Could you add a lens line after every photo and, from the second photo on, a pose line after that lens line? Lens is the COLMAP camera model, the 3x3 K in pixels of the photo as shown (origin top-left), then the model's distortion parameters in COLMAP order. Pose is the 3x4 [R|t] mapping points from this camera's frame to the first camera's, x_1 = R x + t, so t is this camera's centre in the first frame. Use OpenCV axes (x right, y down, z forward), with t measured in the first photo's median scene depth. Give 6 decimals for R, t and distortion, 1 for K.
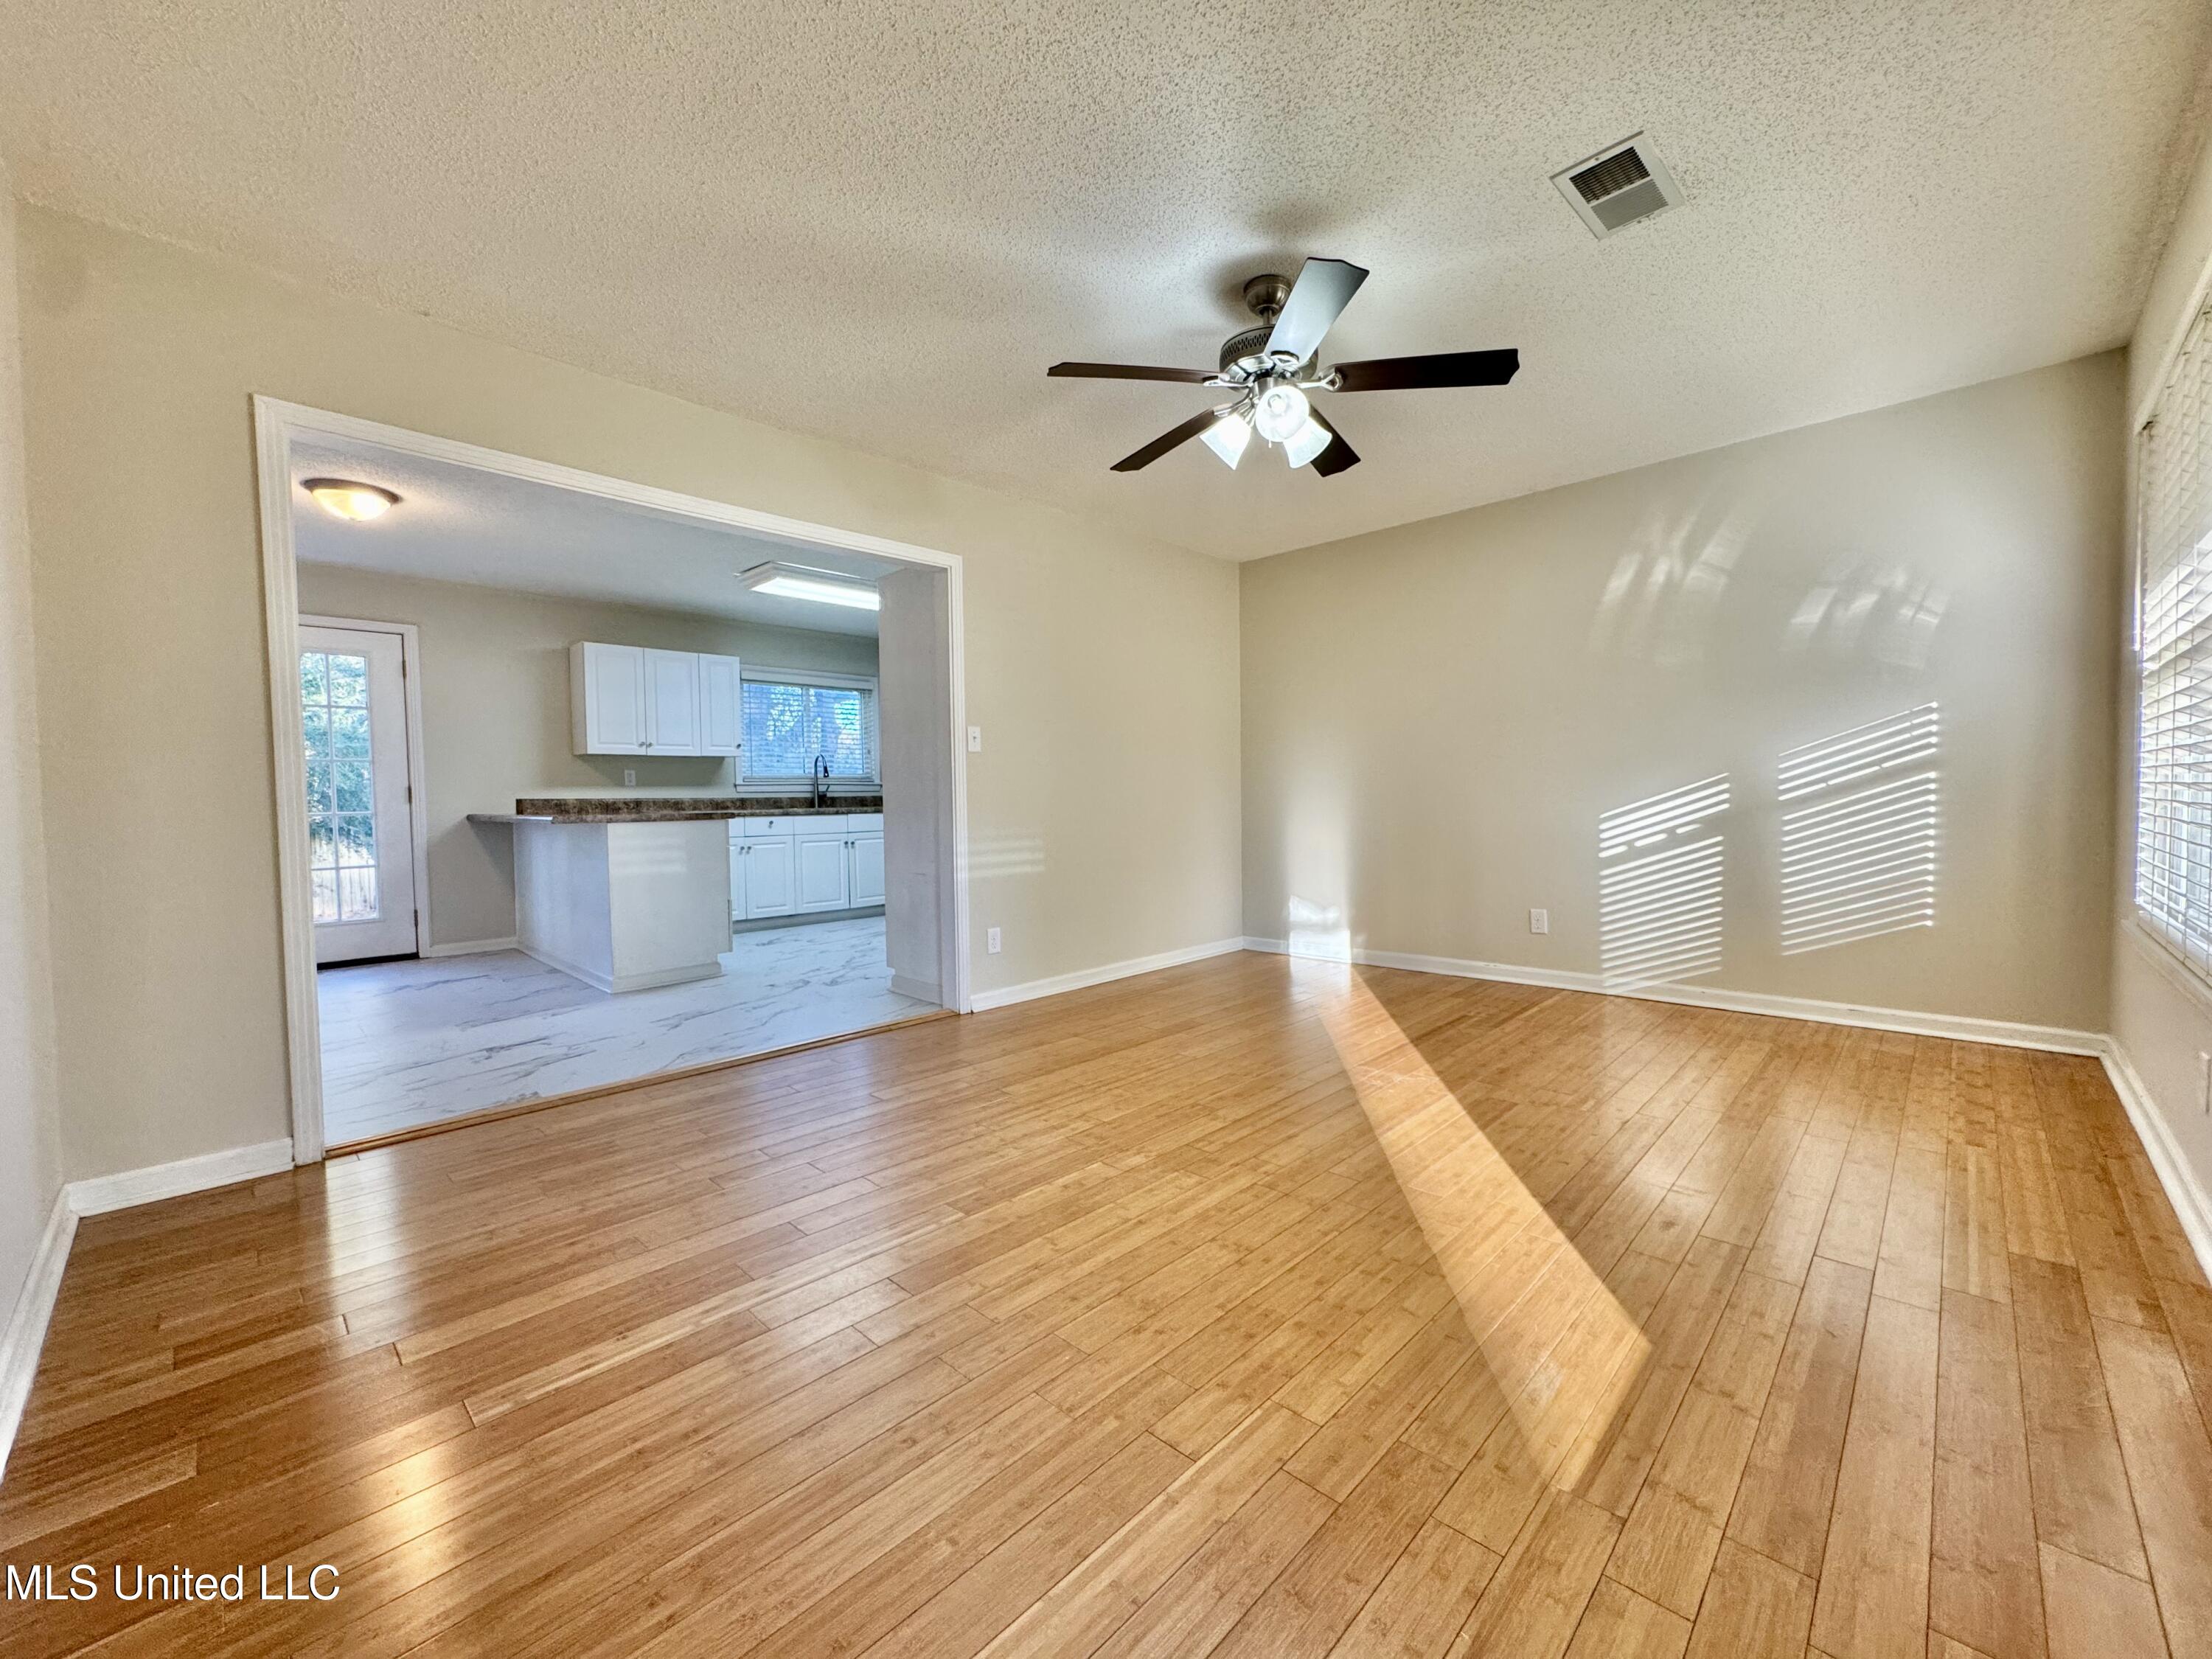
lens RADIAL K [[880.1, 0, 1099.8], [0, 880.1, 835.5], [0, 0, 1]] dist [-0.003140, 0.000771]
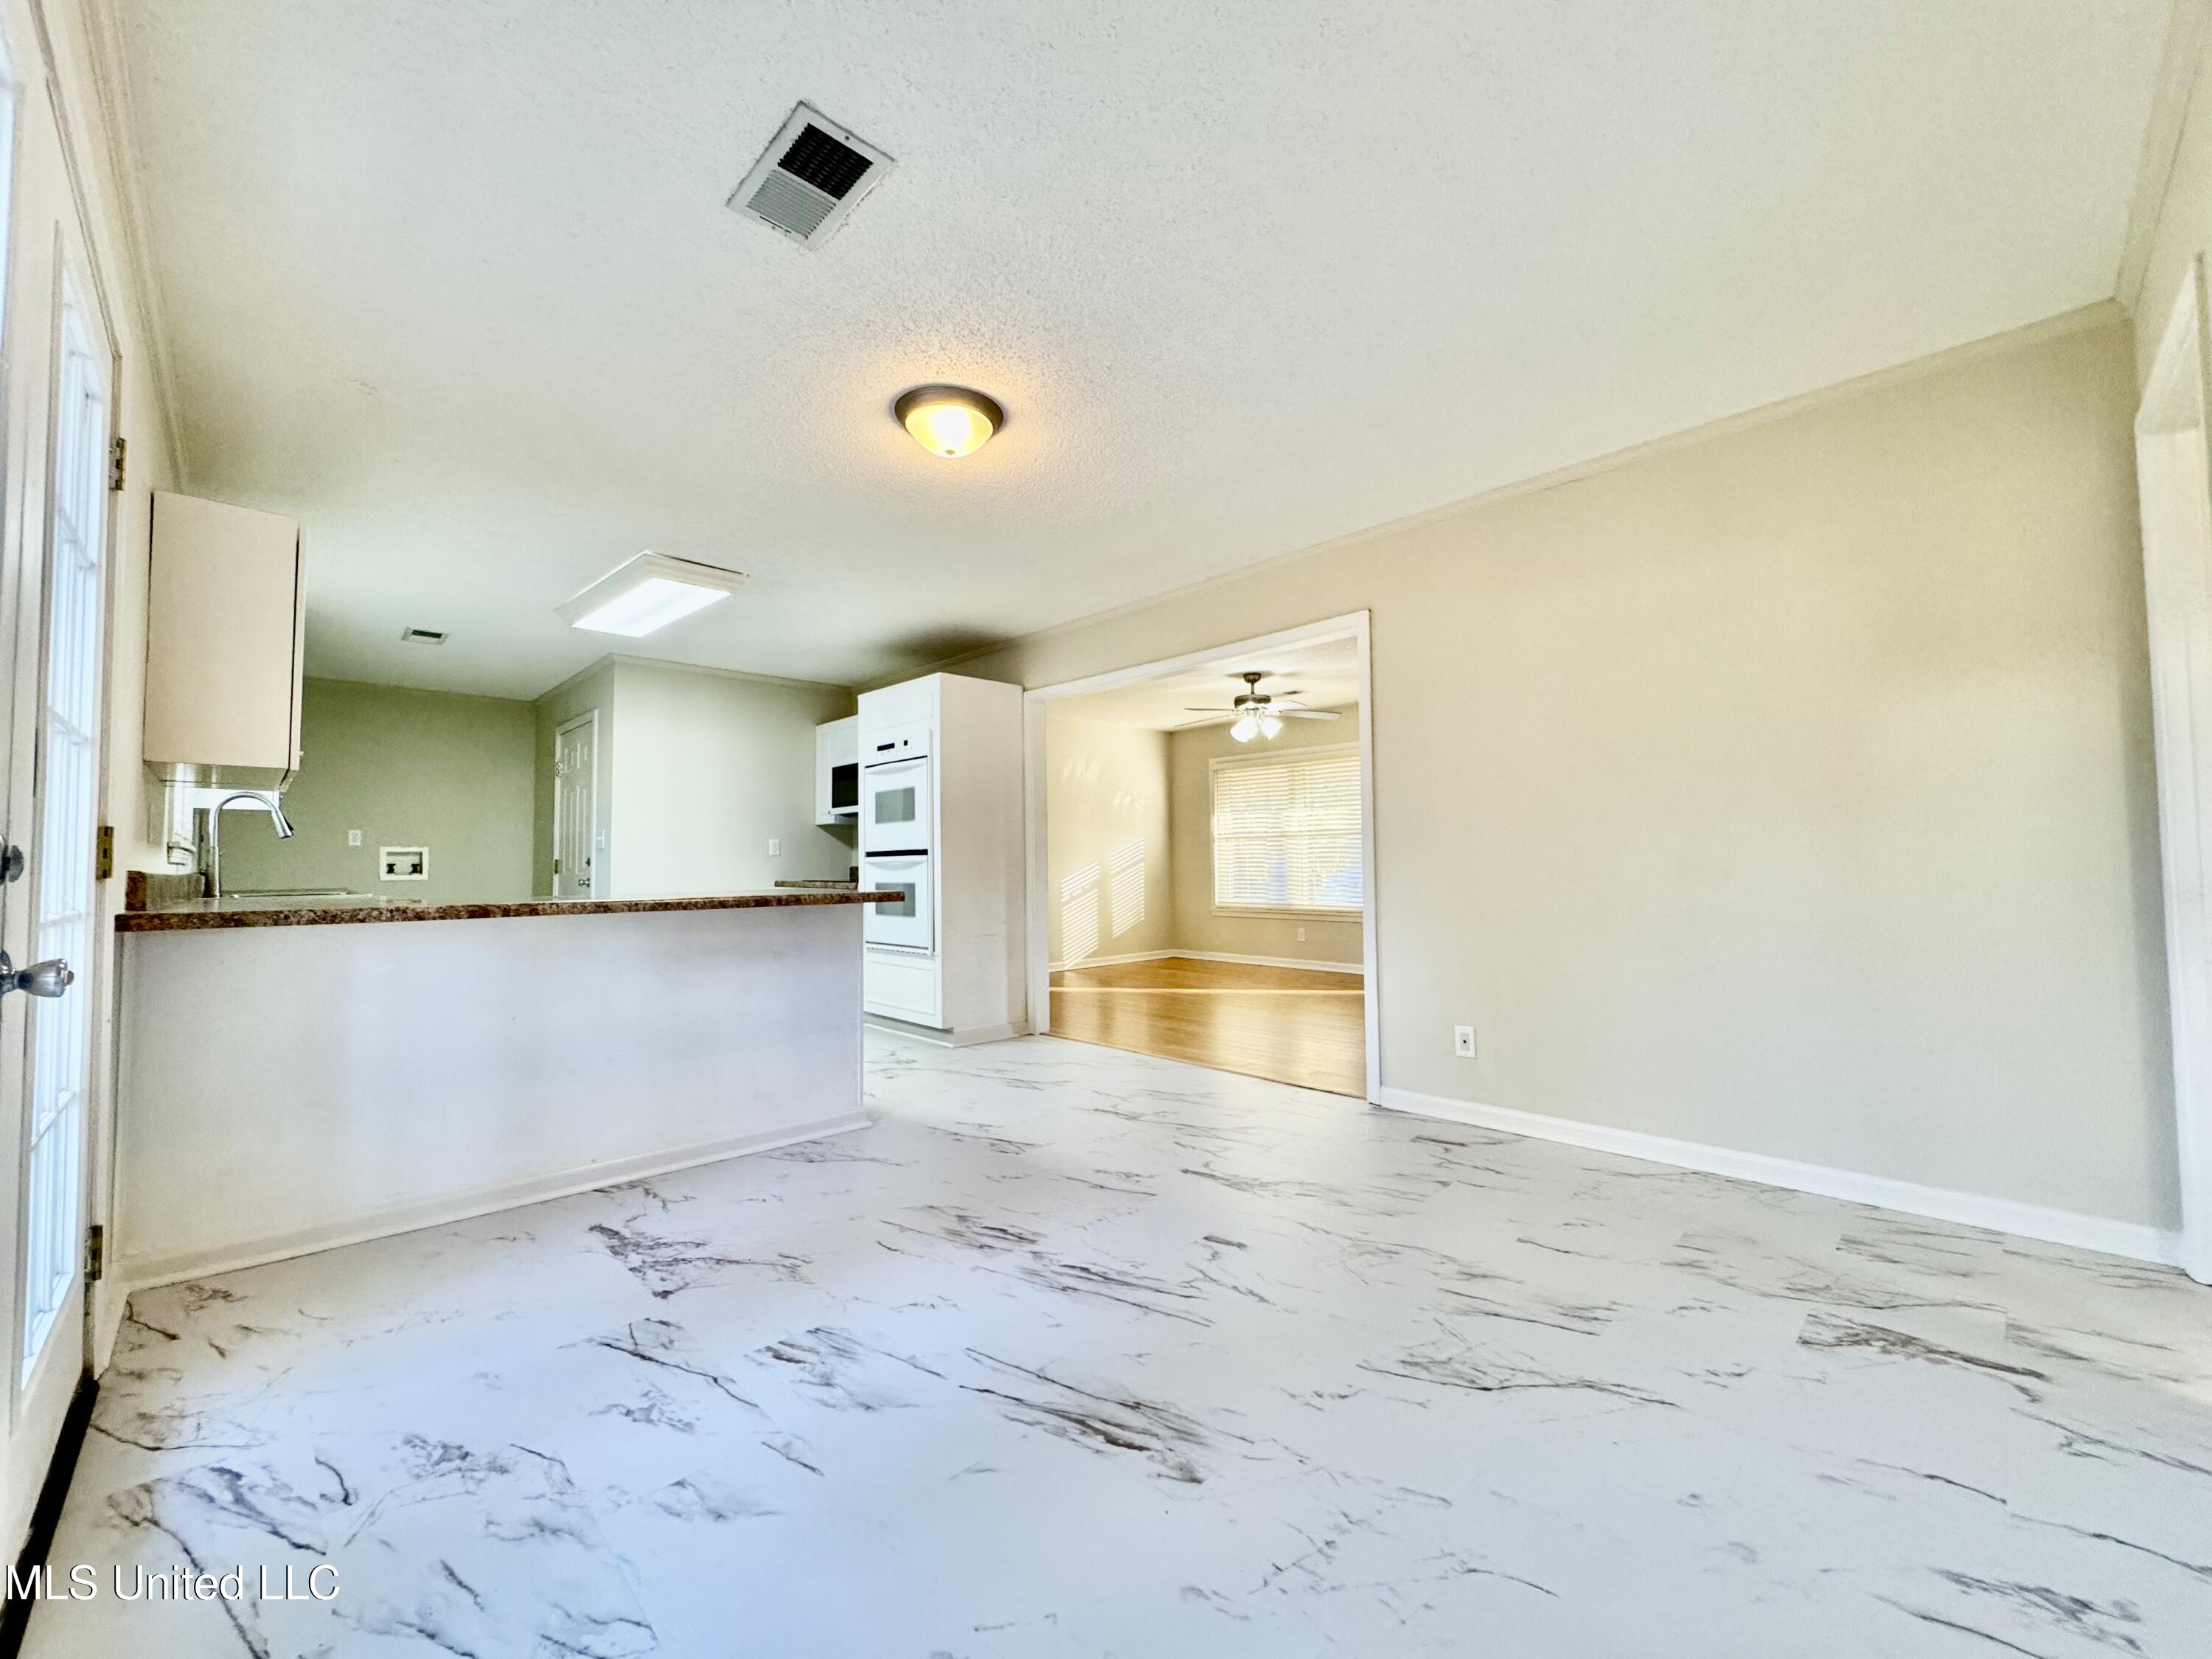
lens RADIAL K [[880.1, 0, 1100.9], [0, 880.1, 824.9], [0, 0, 1]] dist [-0.003140, 0.000771]
pose [[0.022764, 0.059289, 0.997981, -1.830348], [0.052989, 0.996765, -0.060425, -0.032107], [-0.998336, 0.054258, 0.019549, 1.071235]]
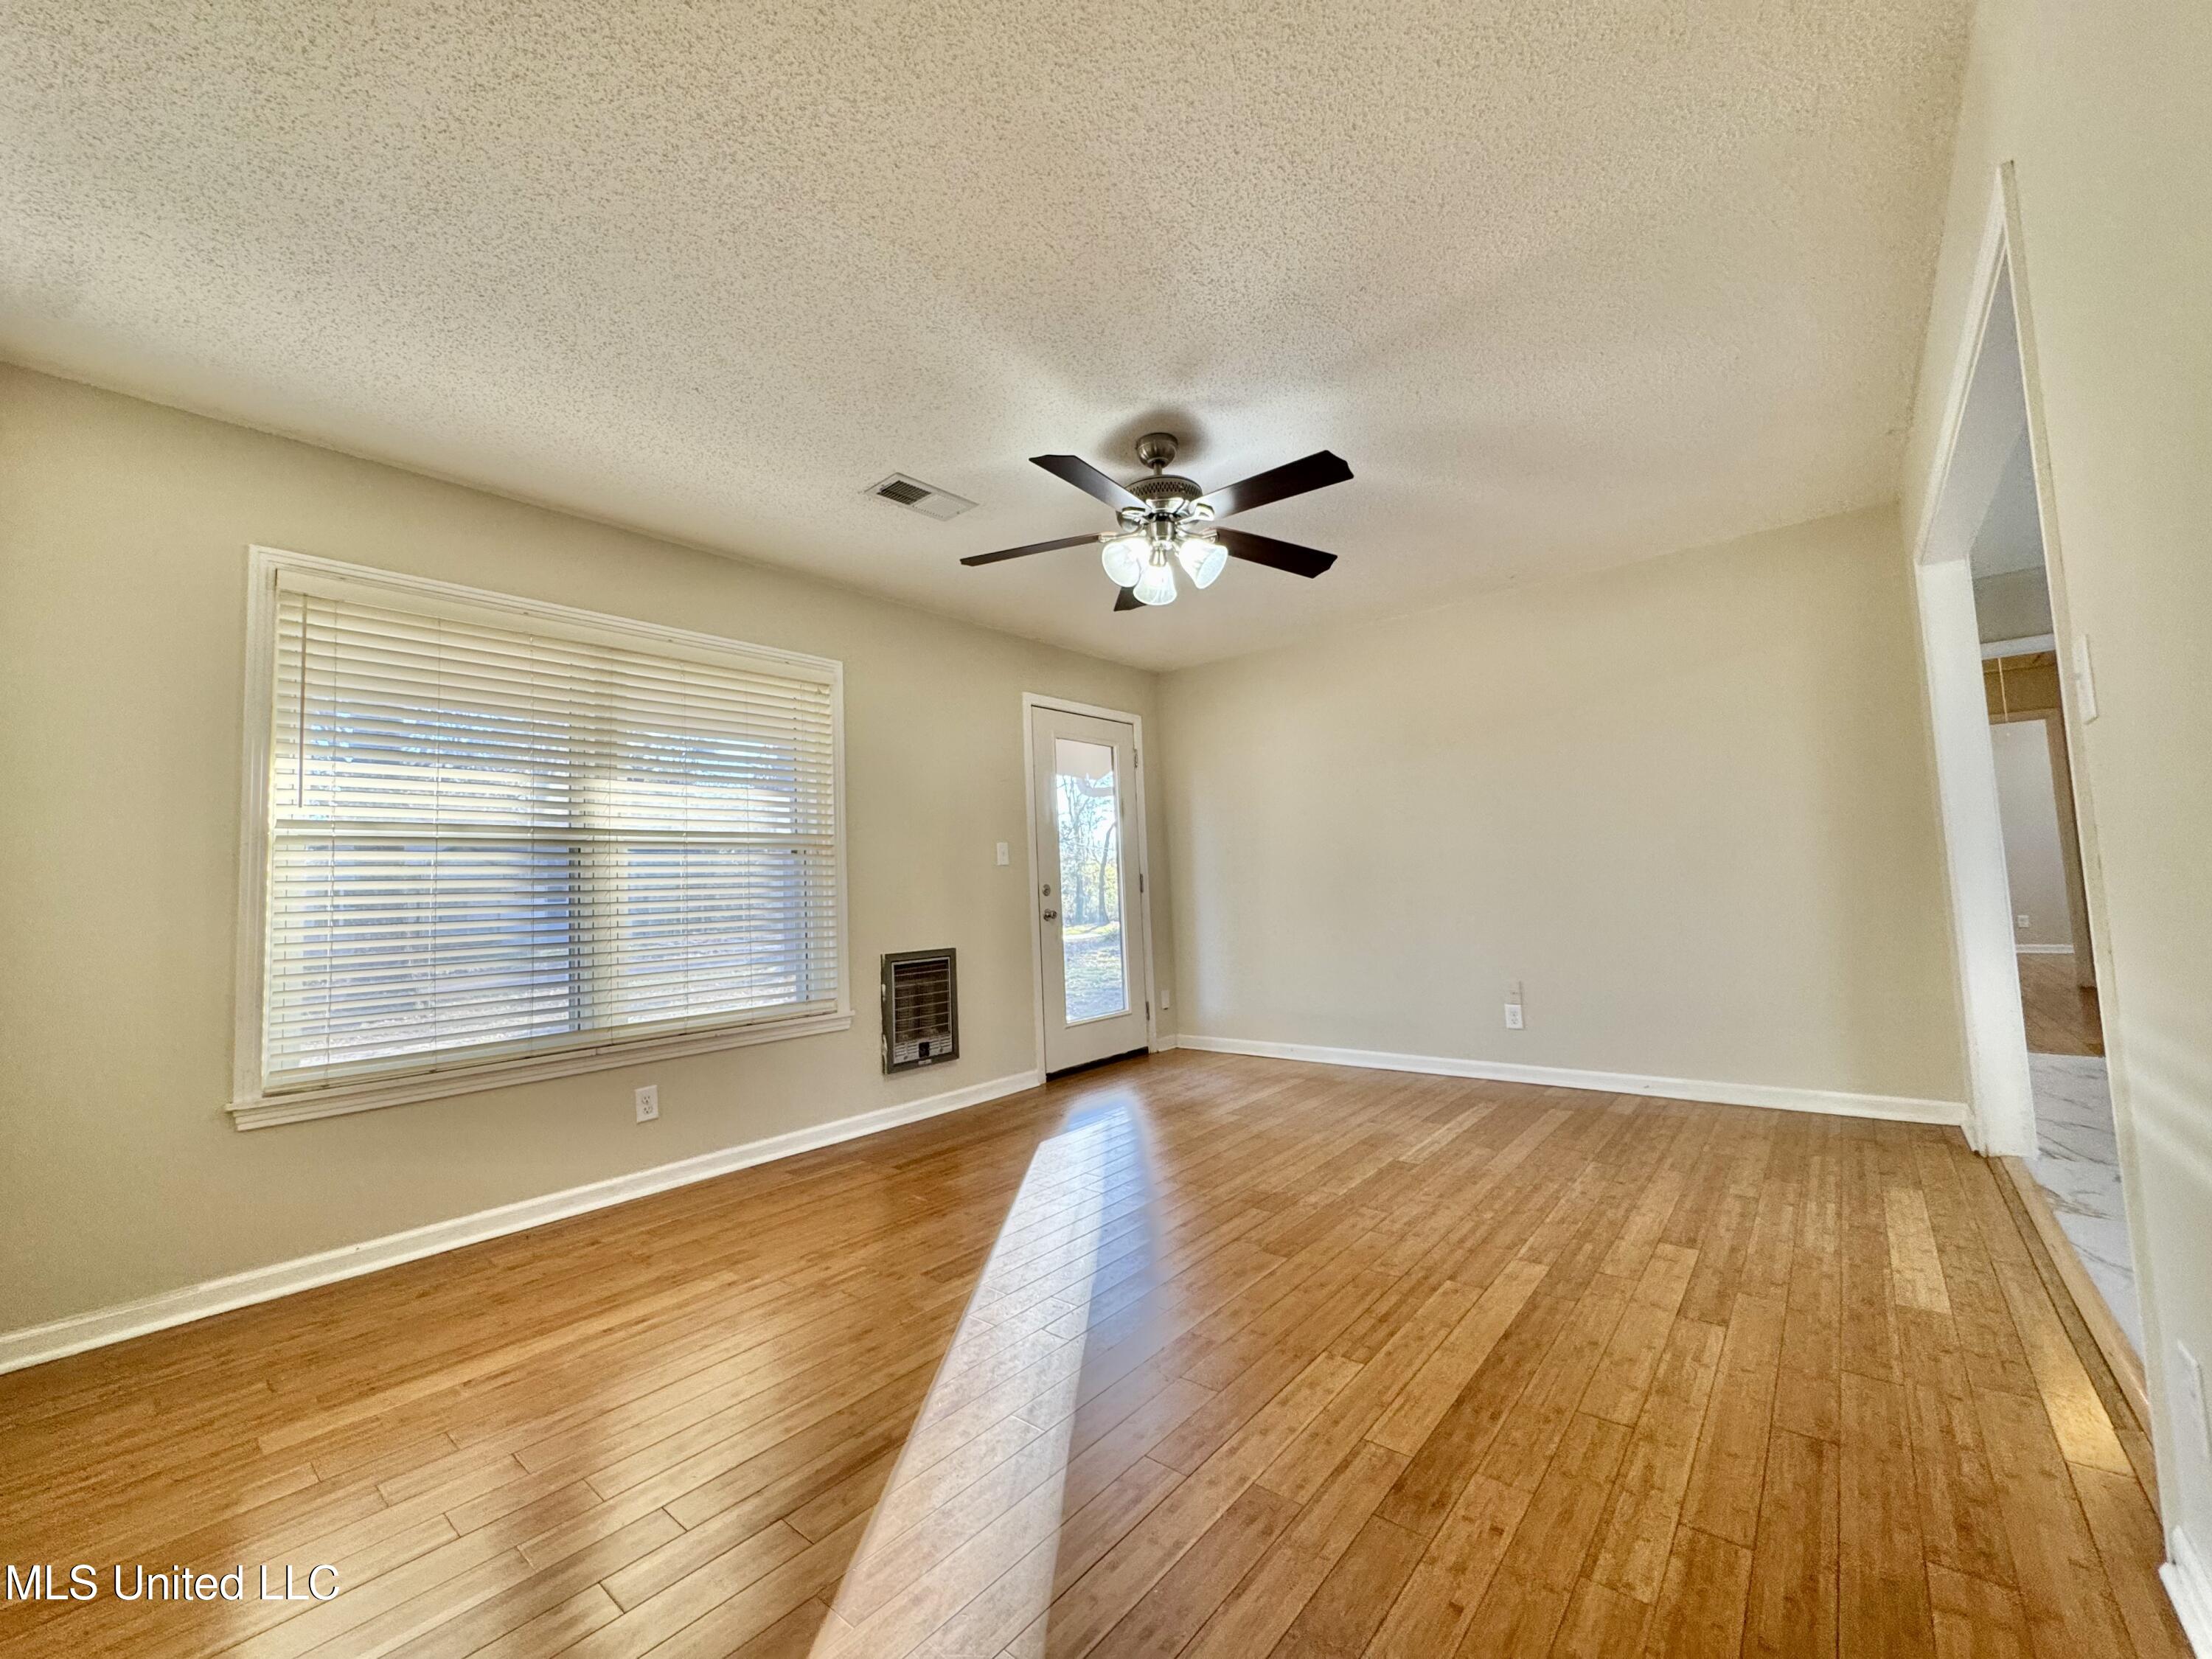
lens RADIAL K [[880.1, 0, 1102.1], [0, 880.1, 825.5], [0, 0, 1]] dist [-0.003140, 0.000771]
pose [[-0.995201, 0.054753, -0.081095, 0.284707], [0.057481, 0.997843, -0.031695, -0.083820], [0.079185, -0.036204, -0.996202, 1.576219]]
